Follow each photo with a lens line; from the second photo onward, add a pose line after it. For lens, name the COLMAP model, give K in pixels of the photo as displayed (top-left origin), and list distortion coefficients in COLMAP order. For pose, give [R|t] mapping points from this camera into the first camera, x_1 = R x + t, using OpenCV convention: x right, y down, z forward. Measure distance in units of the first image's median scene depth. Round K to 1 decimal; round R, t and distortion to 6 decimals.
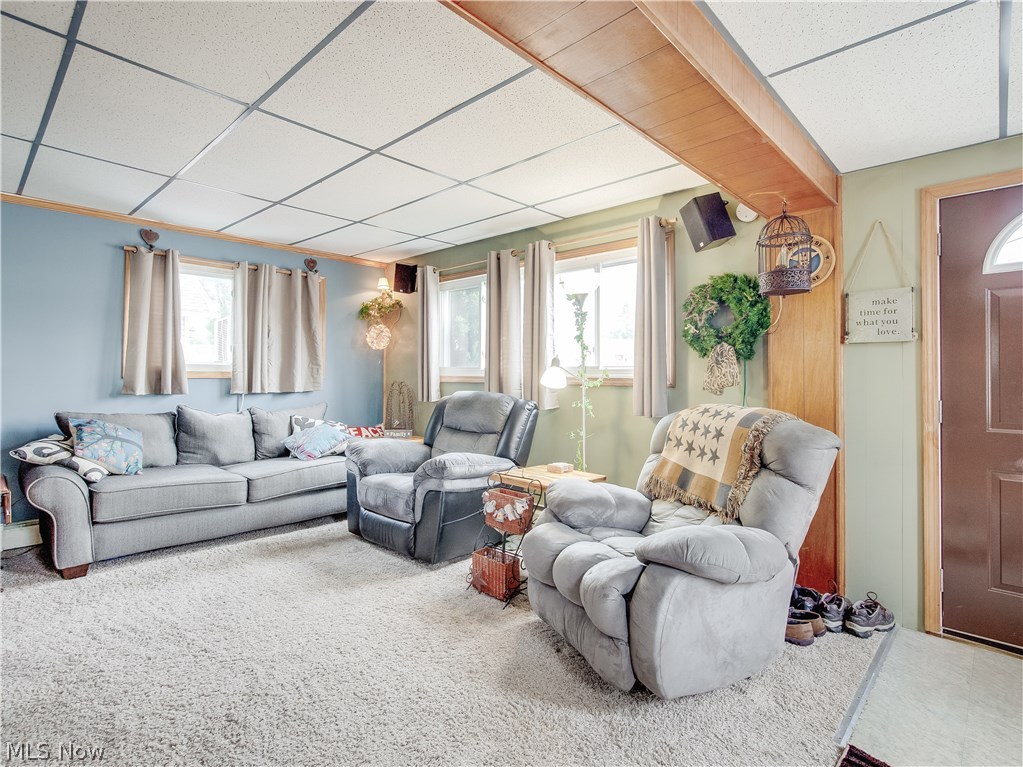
lens RADIAL K [[544.1, 0, 508.7], [0, 544.1, 367.9], [0, 0, 1]] dist [0.000015, 0.000492]
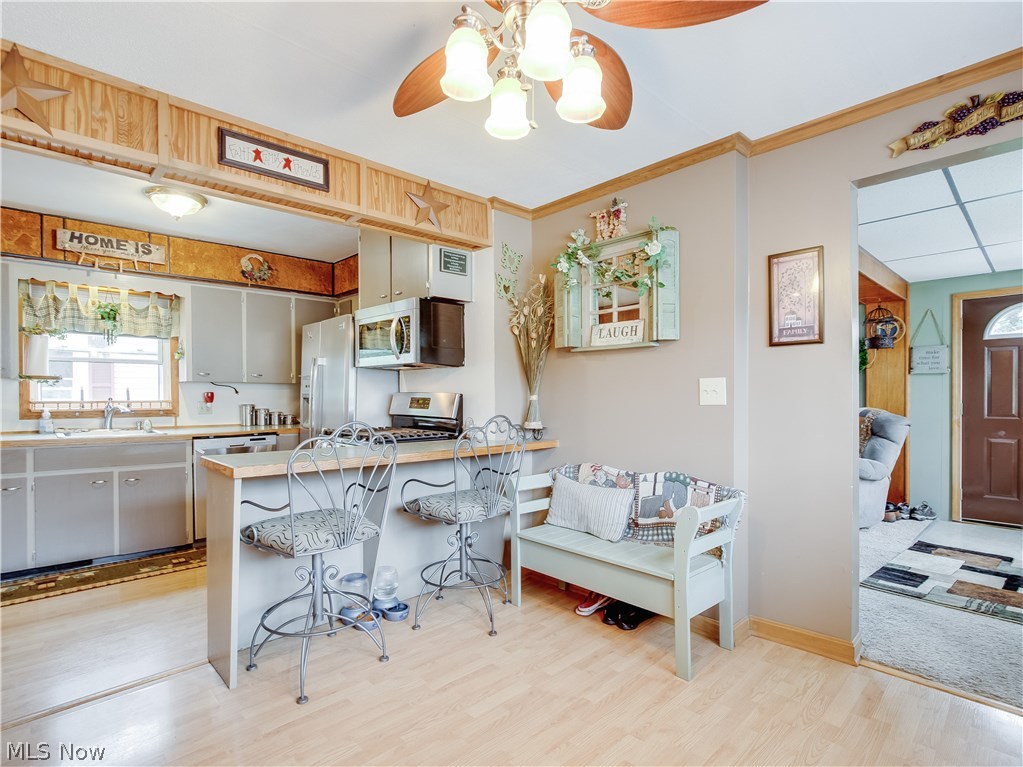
lens RADIAL K [[535.6, 0, 514.1], [0, 535.6, 400.5], [0, 0, 1]] dist [-0.004142, -0.001301]
pose [[0.998903, -0.005123, -0.046555, -0.728967], [0.006149, 0.999741, 0.021918, -0.003186], [0.046431, -0.022180, 0.998675, -0.995760]]
